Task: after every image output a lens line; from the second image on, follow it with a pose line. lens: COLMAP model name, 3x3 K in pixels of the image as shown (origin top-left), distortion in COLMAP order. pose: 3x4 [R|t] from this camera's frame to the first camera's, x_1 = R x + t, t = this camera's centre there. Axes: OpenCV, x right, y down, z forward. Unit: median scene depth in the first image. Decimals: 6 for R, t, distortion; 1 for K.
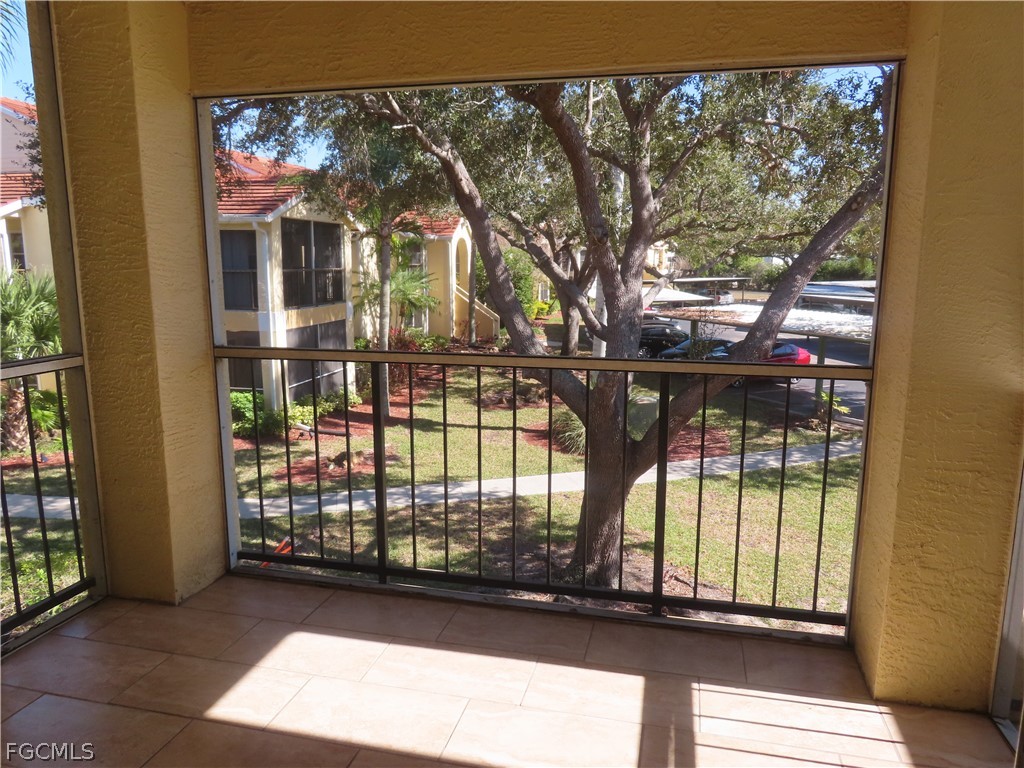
lens RADIAL K [[730.8, 0, 512.0], [0, 730.8, 384.0], [0, 0, 1]] dist [-0.009005, 0.001998]
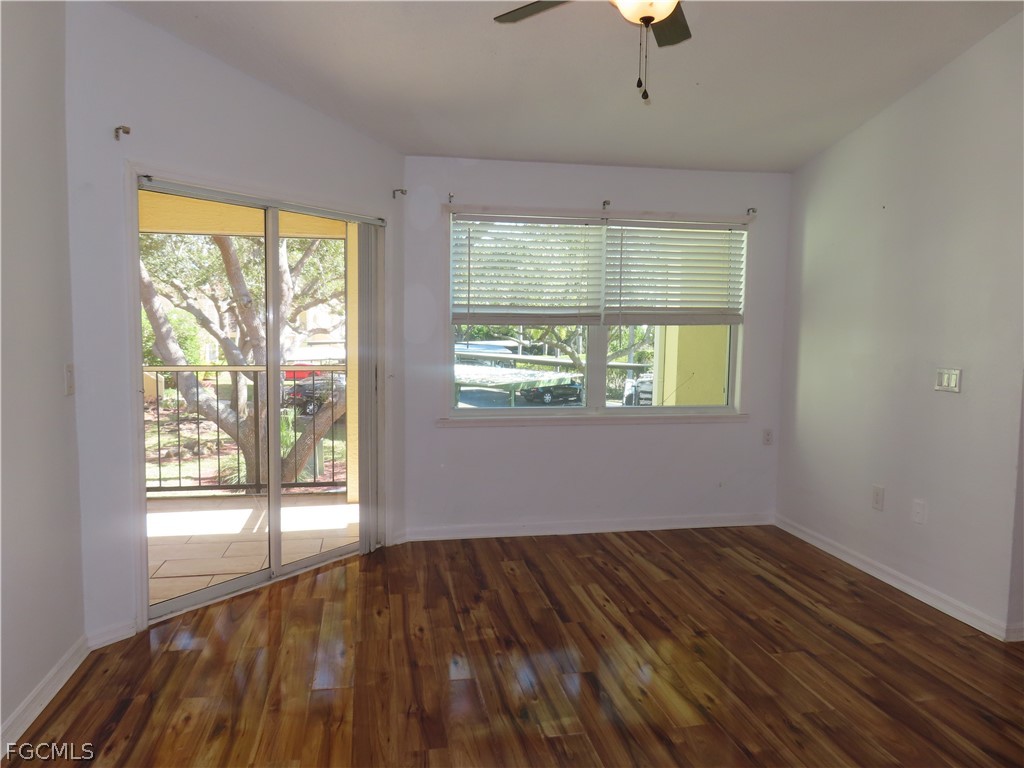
lens RADIAL K [[729.0, 0, 512.0], [0, 729.0, 384.0], [0, 0, 1]] dist [-0.017435, -0.001640]
pose [[0.908555, -0.033114, 0.416452, 0.001052], [0.067444, 0.995404, -0.067991, 0.022884], [-0.412286, 0.089861, 0.906612, -0.129954]]
